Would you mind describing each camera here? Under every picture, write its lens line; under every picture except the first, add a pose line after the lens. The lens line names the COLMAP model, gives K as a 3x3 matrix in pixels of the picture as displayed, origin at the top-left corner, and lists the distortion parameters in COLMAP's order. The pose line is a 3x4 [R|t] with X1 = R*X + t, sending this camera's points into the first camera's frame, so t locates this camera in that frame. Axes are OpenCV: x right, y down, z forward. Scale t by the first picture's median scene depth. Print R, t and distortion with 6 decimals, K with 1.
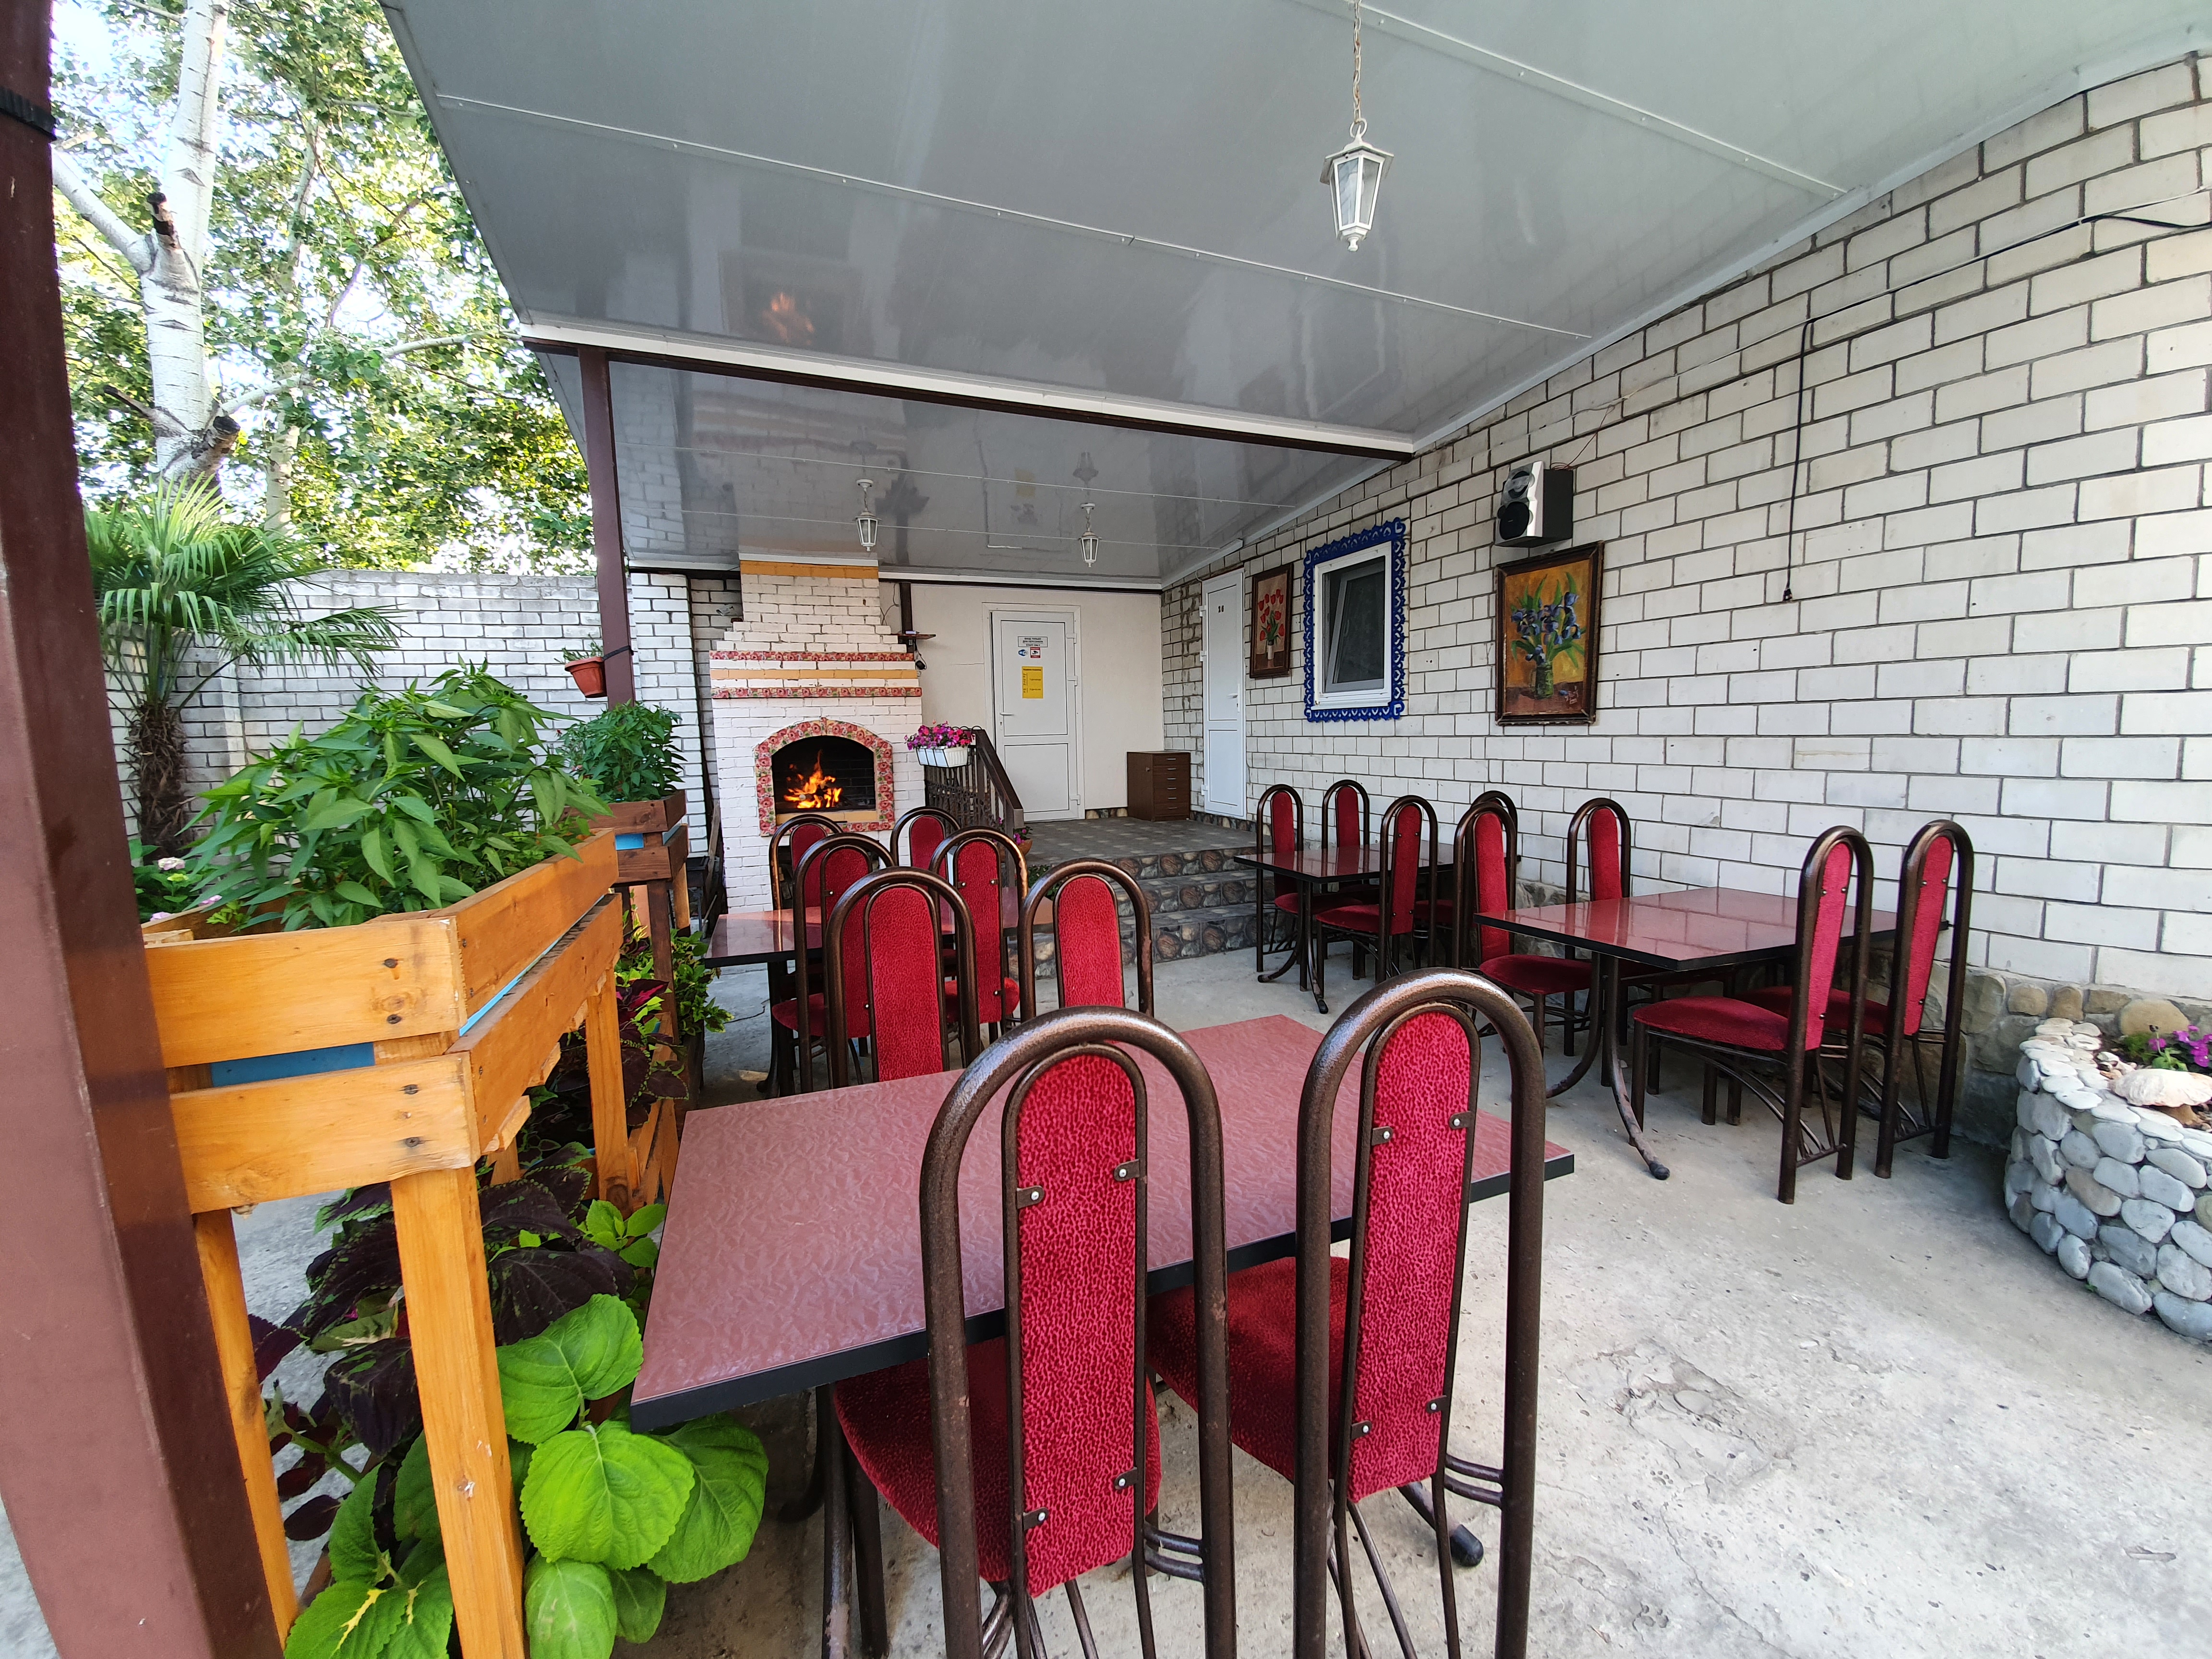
lens RADIAL K [[854.9, 0, 1106.0], [0, 854.9, 829.5], [0, 0, 1]] dist [0.000635, 0.000009]
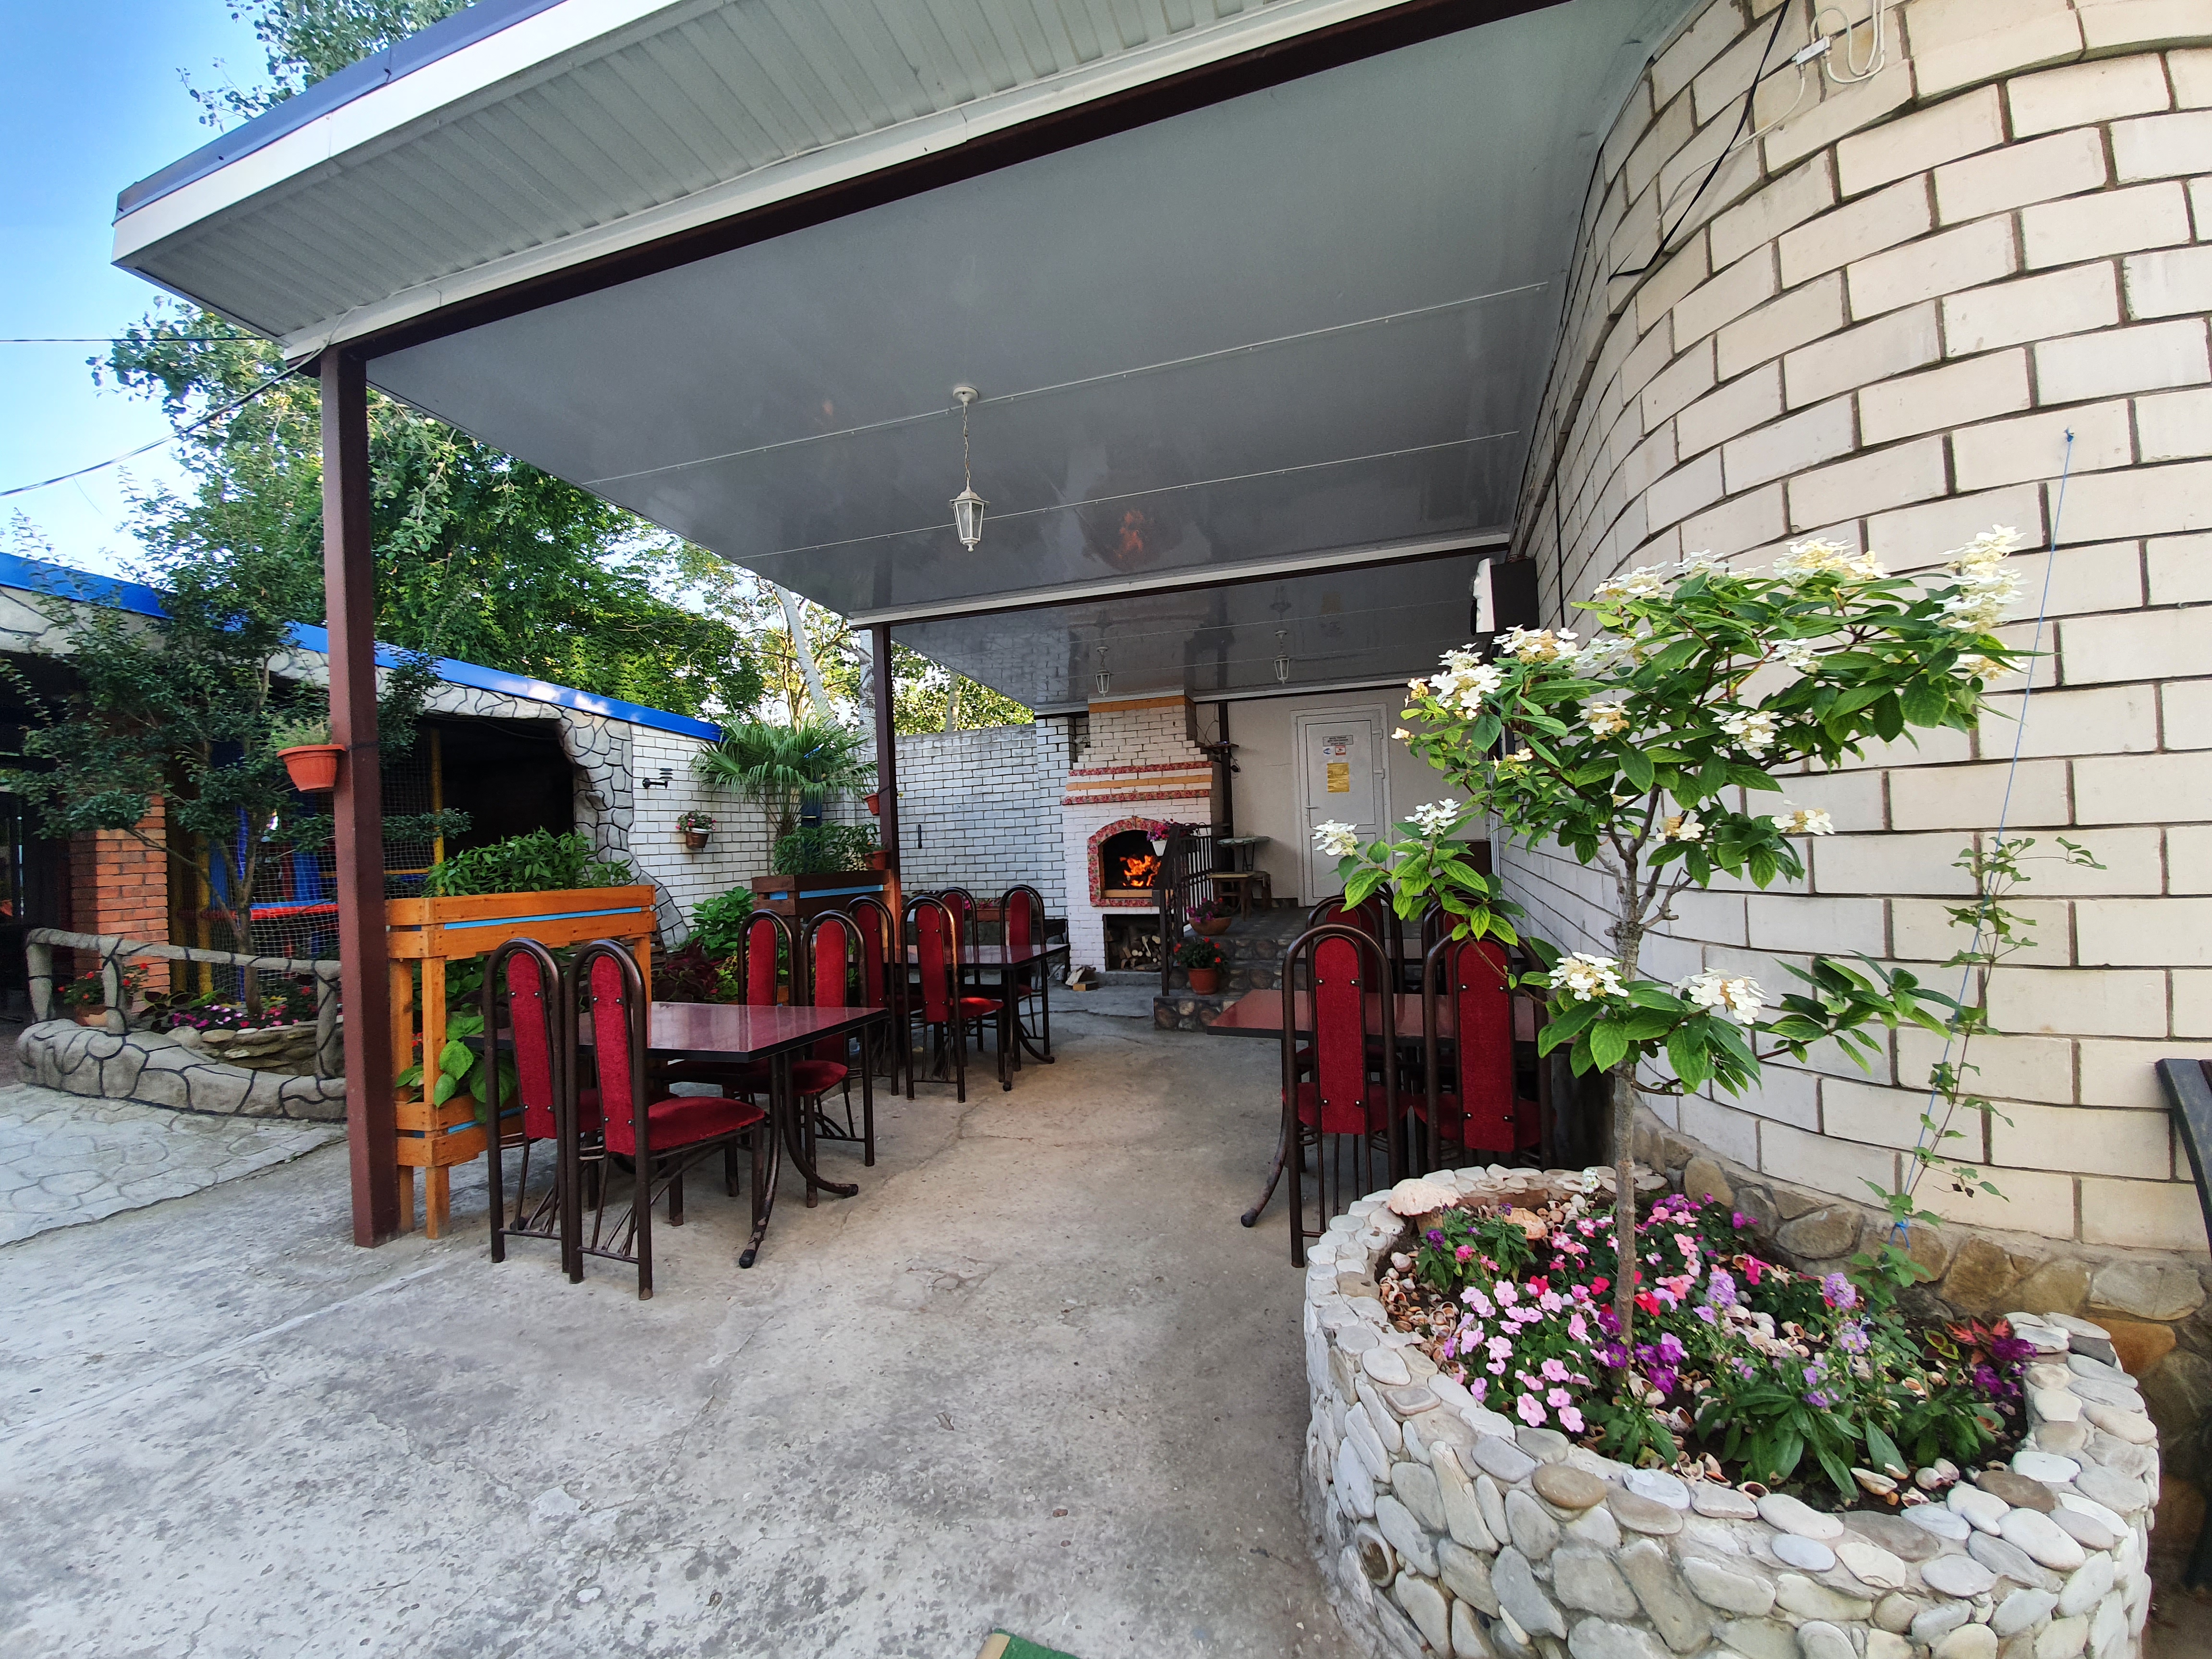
lens RADIAL K [[854.9, 0, 1106.0], [0, 854.9, 829.5], [0, 0, 1]] dist [0.000635, 0.000009]
pose [[0.763182, -0.010651, -0.646096, 0.473811], [-0.051776, 0.995641, -0.077571, -0.007603], [0.644106, 0.092653, 0.759304, -0.010427]]
